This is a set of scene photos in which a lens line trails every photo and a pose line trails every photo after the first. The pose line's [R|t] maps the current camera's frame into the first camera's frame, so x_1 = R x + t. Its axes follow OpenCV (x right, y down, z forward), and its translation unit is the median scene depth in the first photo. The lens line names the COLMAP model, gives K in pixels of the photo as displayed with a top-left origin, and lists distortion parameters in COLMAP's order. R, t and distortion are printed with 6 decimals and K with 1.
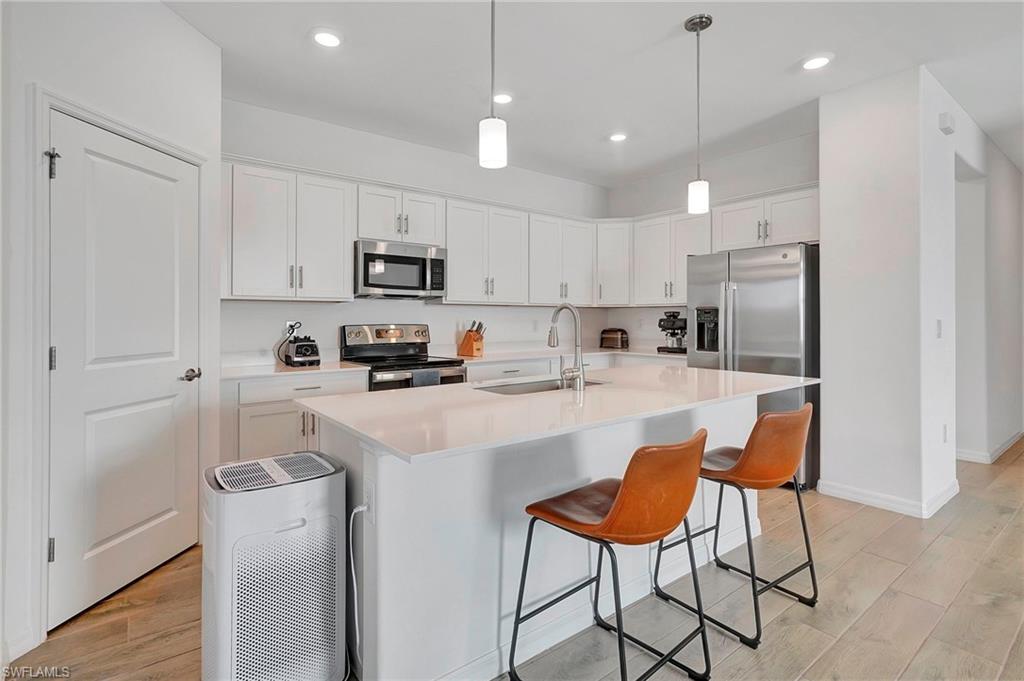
lens RADIAL K [[492.1, 0, 505.4], [0, 492.1, 319.3], [0, 0, 1]] dist [-0.000095, 0.000234]
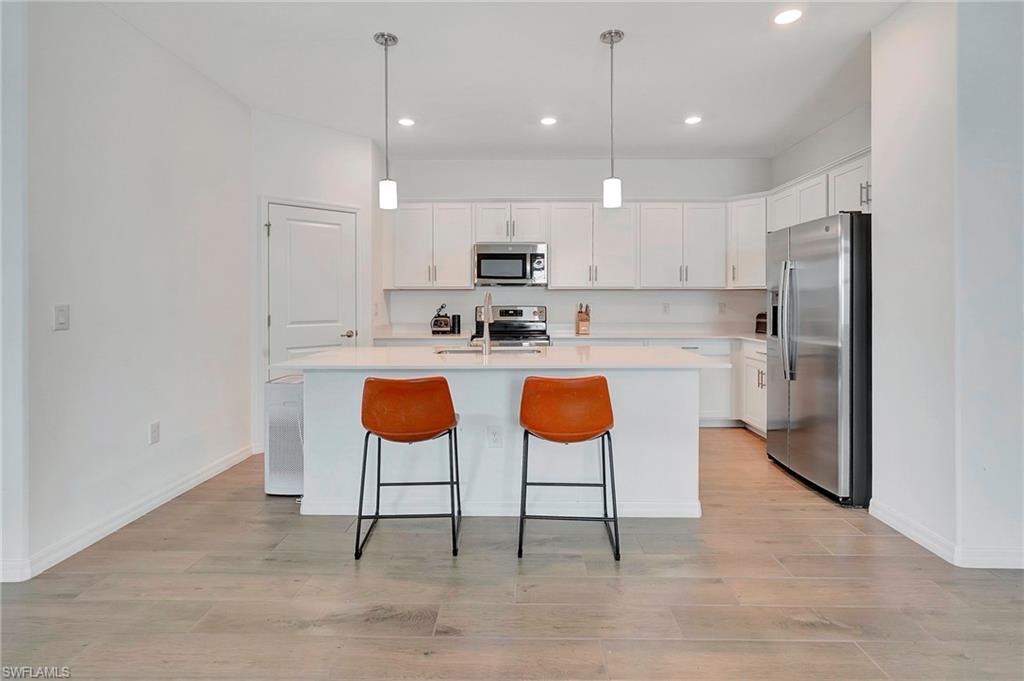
lens RADIAL K [[497.1, 0, 517.4], [0, 497.1, 306.9], [0, 0, 1]] dist [-0.002304, -0.000194]
pose [[0.786767, 0.007695, -0.617202, 0.603508], [-0.000226, 0.999926, 0.012178, -0.003503], [0.617250, -0.009442, 0.786711, -0.014020]]
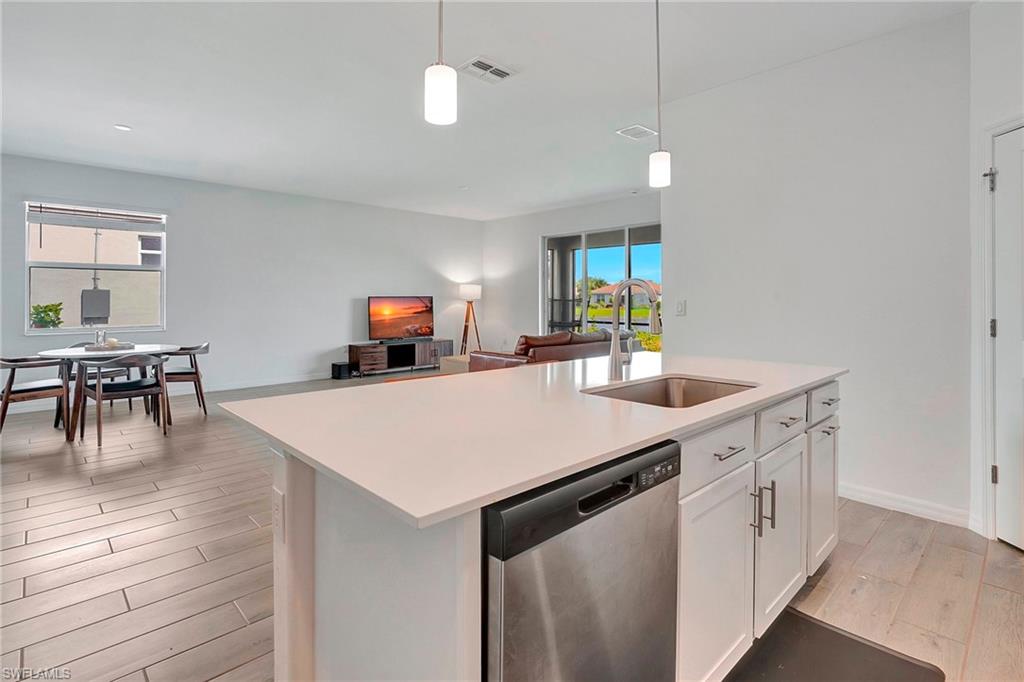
lens RADIAL K [[501.9, 0, 506.1], [0, 501.9, 290.5], [0, 0, 1]] dist [0.001455, 0.000525]
pose [[-0.994166, -0.002434, -0.107835, 0.251149], [-0.000475, 0.999835, -0.018185, 0.000563], [0.107861, -0.018027, -0.994002, 1.060373]]
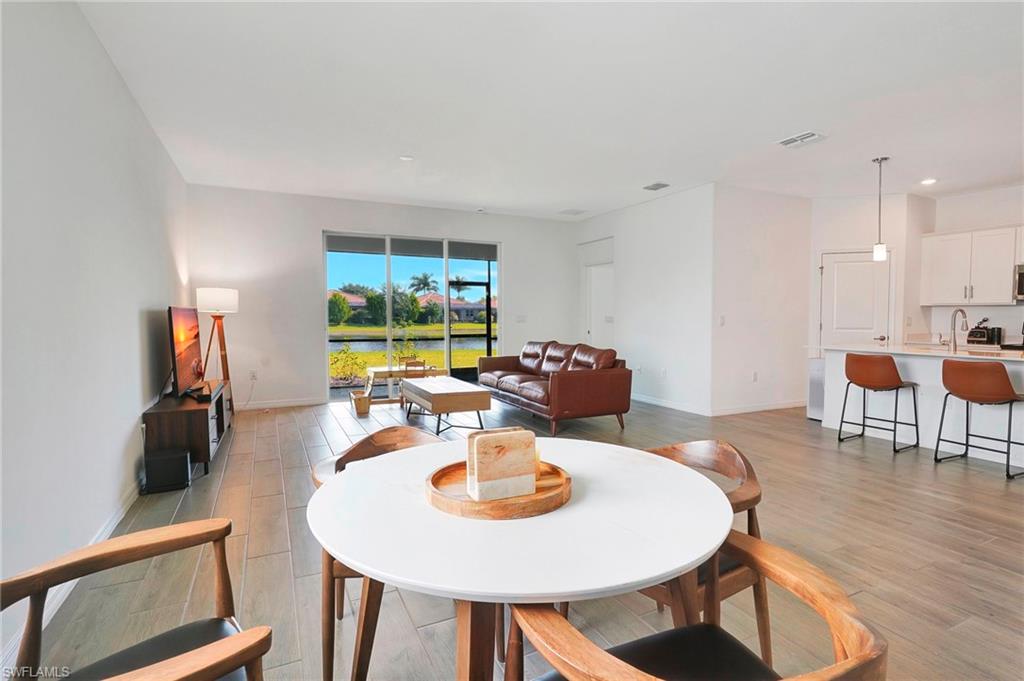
lens RADIAL K [[502.7, 0, 512.4], [0, 502.7, 325.9], [0, 0, 1]] dist [0.003289, 0.000337]
pose [[-0.192989, 0.024370, -0.980898, 1.441054], [-0.005498, 0.999649, 0.025917, -0.002515], [0.981186, 0.010395, -0.192787, -0.218467]]
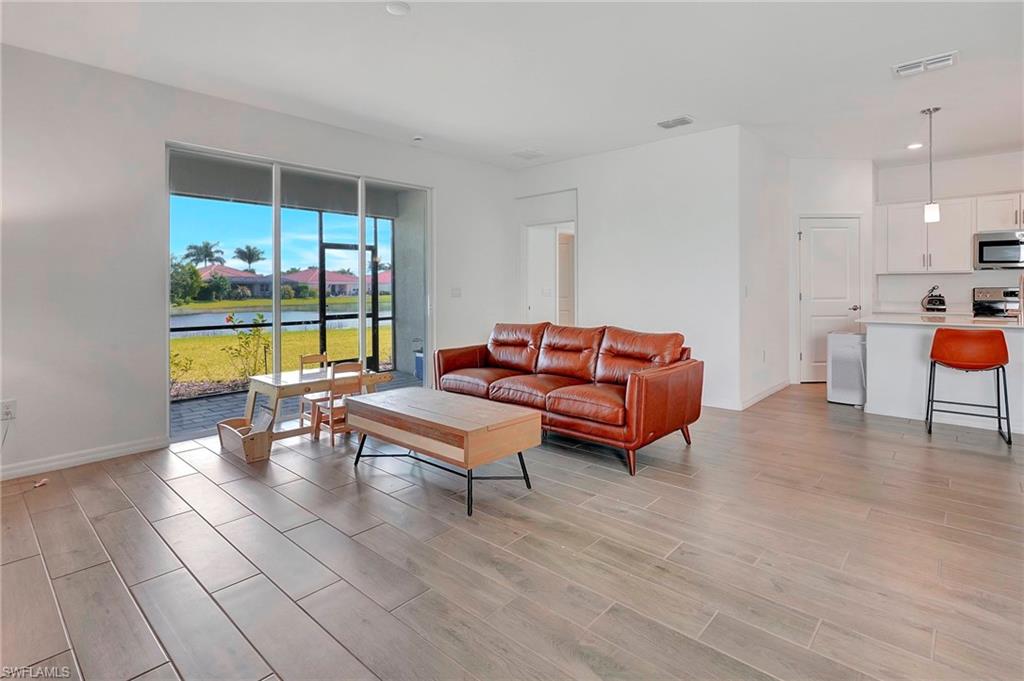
lens RADIAL K [[505.7, 0, 503.4], [0, 505.7, 282.2], [0, 0, 1]] dist [-0.002500, 0.000269]
pose [[0.173013, -0.008585, -0.984882, 0.957278], [0.003449, 0.999961, -0.008110, 0.001932], [0.984914, -0.001994, 0.173035, -0.711177]]
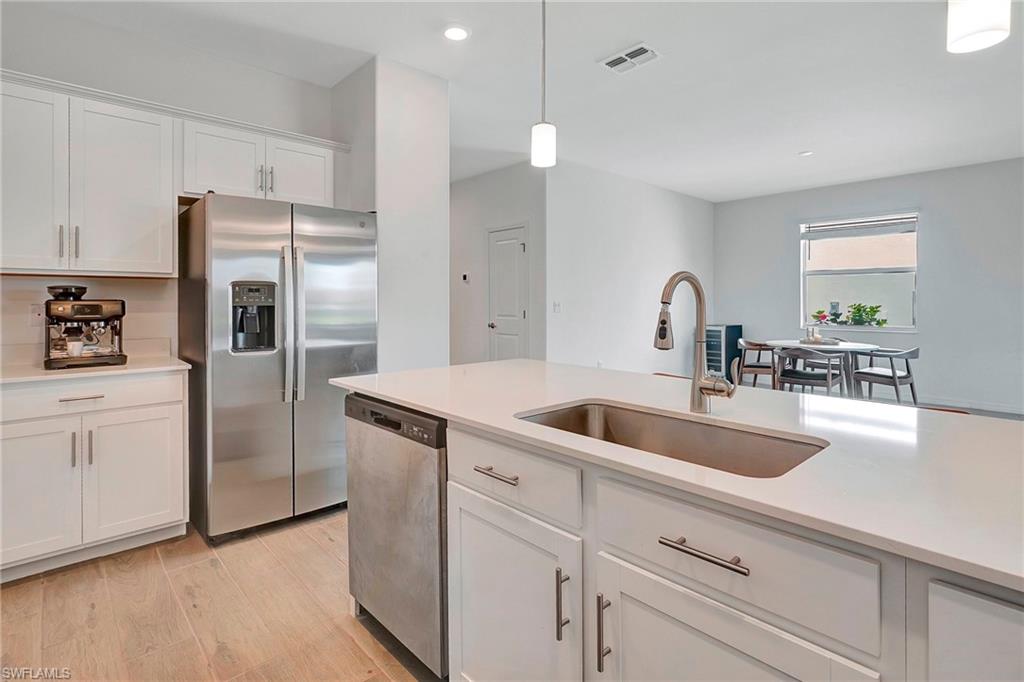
lens RADIAL K [[504.6, 0, 512.6], [0, 504.6, 300.4], [0, 0, 1]] dist [0.000113, 0.000707]
pose [[-0.094097, 0.003578, 0.995557, -0.270842], [0.001897, 0.999992, -0.003415, 0.002368], [-0.995561, 0.001568, -0.094103, 0.732184]]
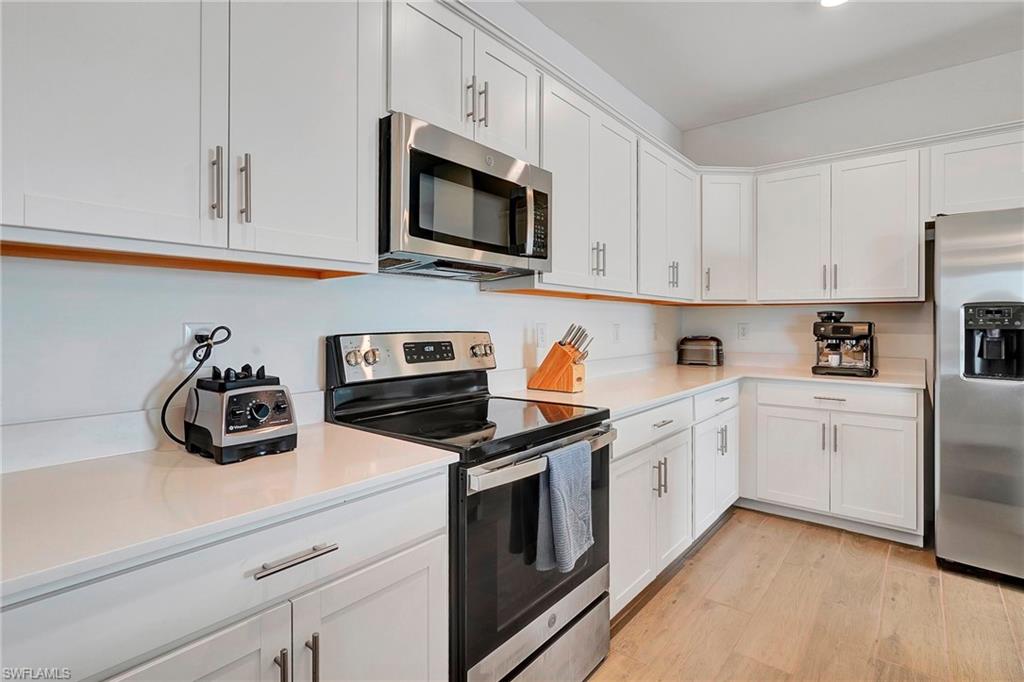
lens RADIAL K [[497.4, 0, 502.2], [0, 497.4, 324.5], [0, 0, 1]] dist [-0.001380, -0.000189]
pose [[0.976001, 0.004284, 0.217725, -0.279807], [-0.005368, 0.999976, 0.004386, 0.001555], [-0.217700, -0.005449, 0.976000, 0.559327]]
